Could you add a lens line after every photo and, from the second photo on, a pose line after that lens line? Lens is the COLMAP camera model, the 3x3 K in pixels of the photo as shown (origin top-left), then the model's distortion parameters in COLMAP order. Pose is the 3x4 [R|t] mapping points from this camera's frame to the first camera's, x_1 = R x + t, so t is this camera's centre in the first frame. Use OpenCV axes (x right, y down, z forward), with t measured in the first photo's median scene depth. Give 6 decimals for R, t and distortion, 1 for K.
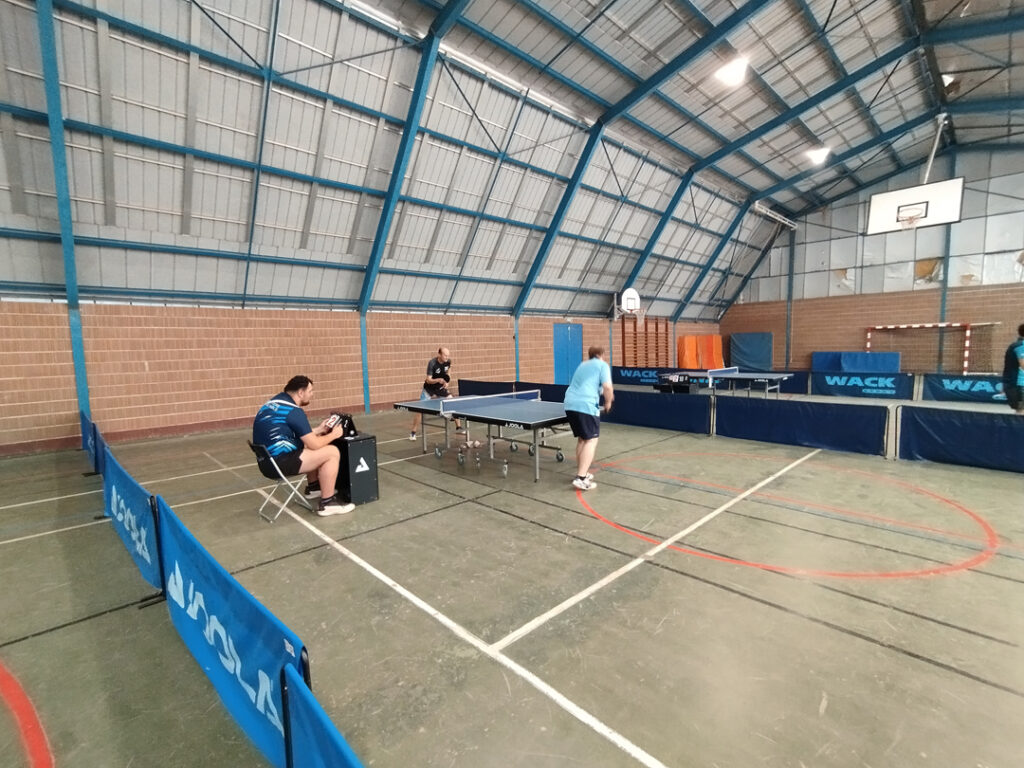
lens RADIAL K [[476.1, 0, 521.6], [0, 476.1, 395.1], [0, 0, 1]] dist [-0.021103, 0.012612]
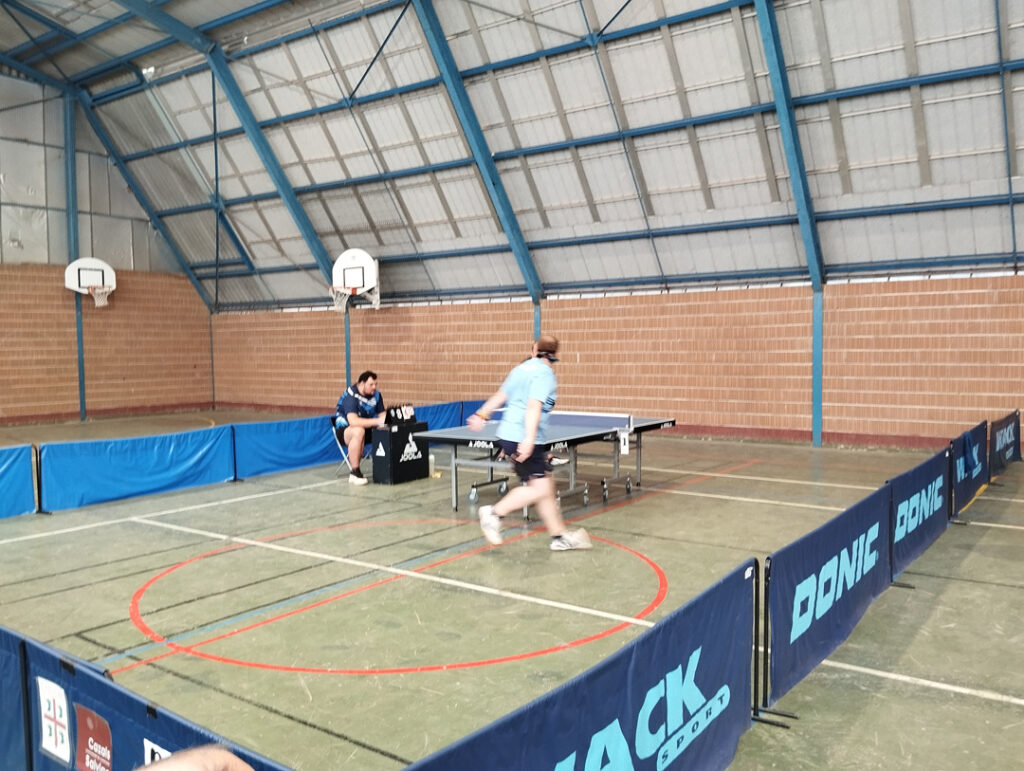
lens RADIAL K [[859.8, 0, 517.1], [0, 859.8, 385.7], [0, 0, 1]] dist [0.091217, -0.149467]
pose [[0.163923, 0.057964, -0.984769, 0.747204], [-0.103393, 0.993783, 0.041284, -0.048167], [0.981040, 0.095051, 0.168897, 0.428225]]
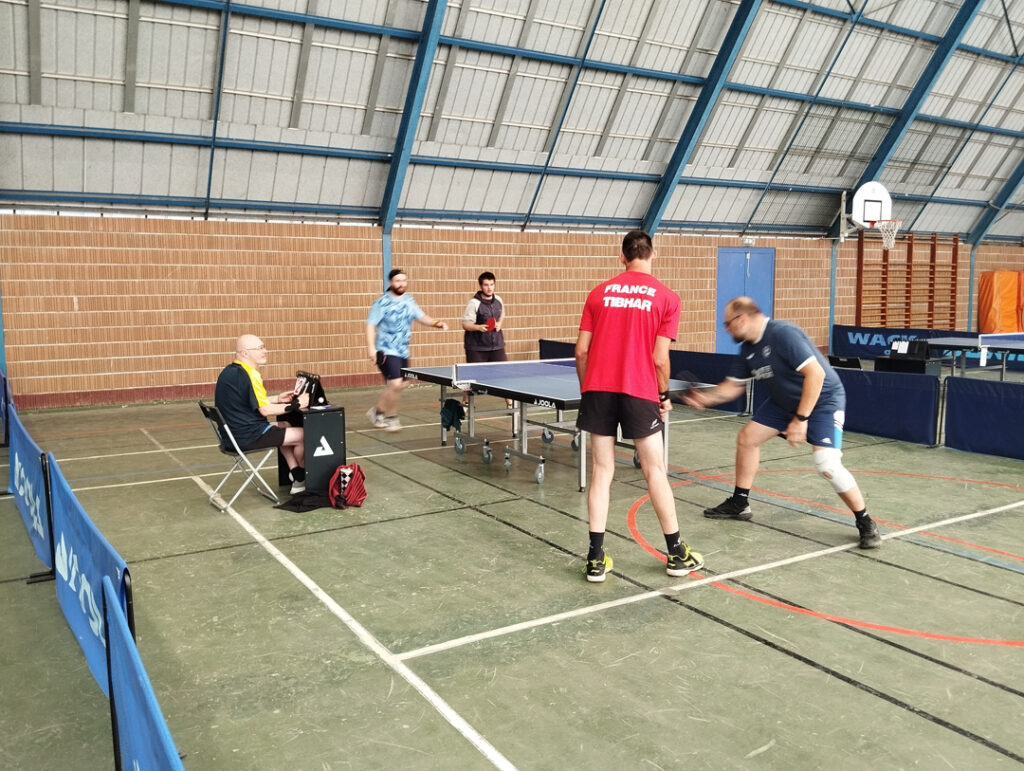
lens RADIAL K [[859.8, 0, 526.9], [0, 859.8, 403.0], [0, 0, 1]] dist [0.091217, -0.149467]
pose [[0.975463, 0.046442, -0.215211, 0.106996], [-0.039686, 0.998578, 0.035609, 0.010532], [0.216558, -0.026194, 0.975918, -0.088575]]
